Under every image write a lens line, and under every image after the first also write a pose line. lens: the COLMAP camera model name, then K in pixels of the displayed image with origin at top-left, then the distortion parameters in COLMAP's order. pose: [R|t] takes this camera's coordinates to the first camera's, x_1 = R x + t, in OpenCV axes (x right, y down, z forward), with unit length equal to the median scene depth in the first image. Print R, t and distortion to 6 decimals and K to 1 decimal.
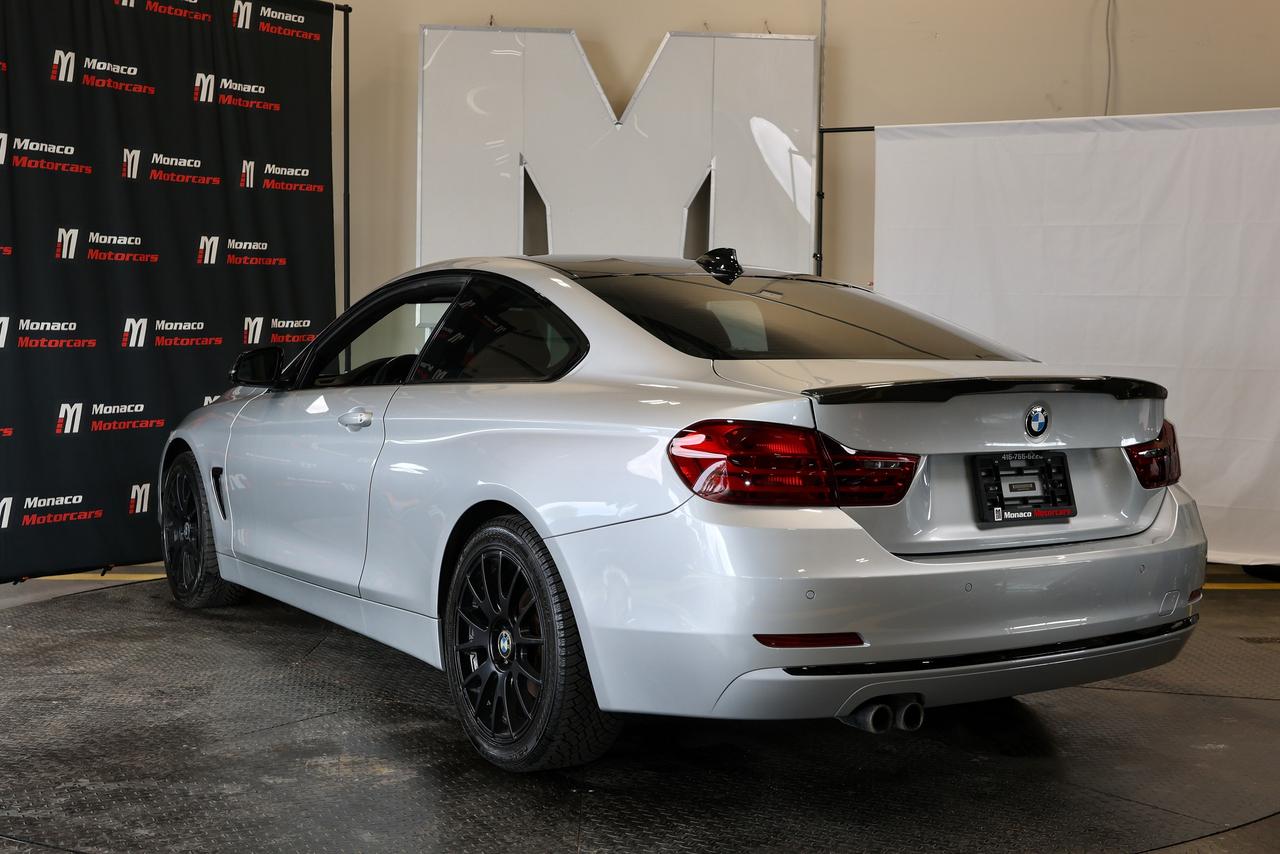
lens RADIAL K [[1530.0, 0, 640.0], [0, 1530.0, 427.0], [0, 0, 1]] dist [0.047322, 0.025156]
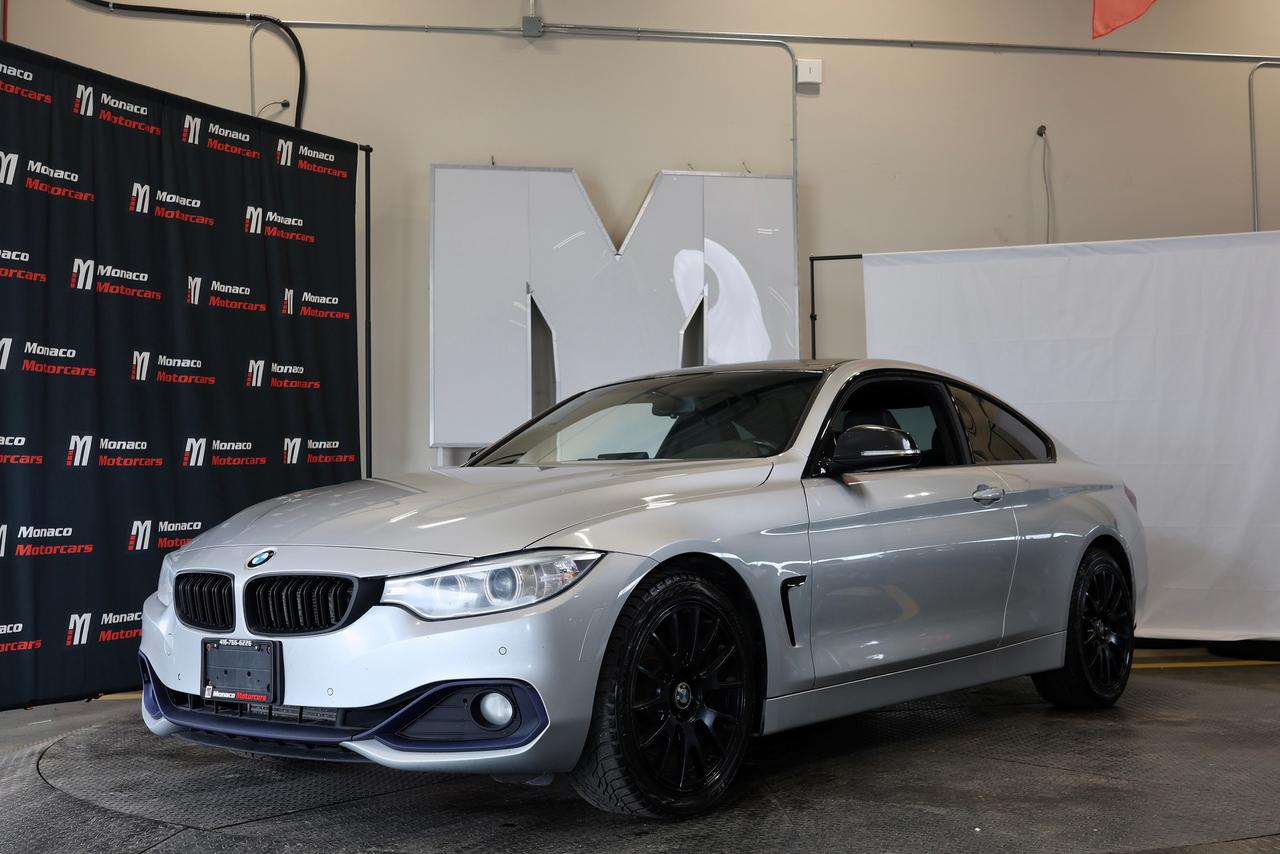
lens RADIAL K [[1530.0, 0, 640.0], [0, 1530.0, 427.0], [0, 0, 1]] dist [0.047322, 0.025156]
pose [[0.991866, -0.019866, 0.125725, -0.153725], [0.032356, 0.994651, -0.098092, 0.030892], [-0.123104, 0.101362, 0.987204, -0.051432]]
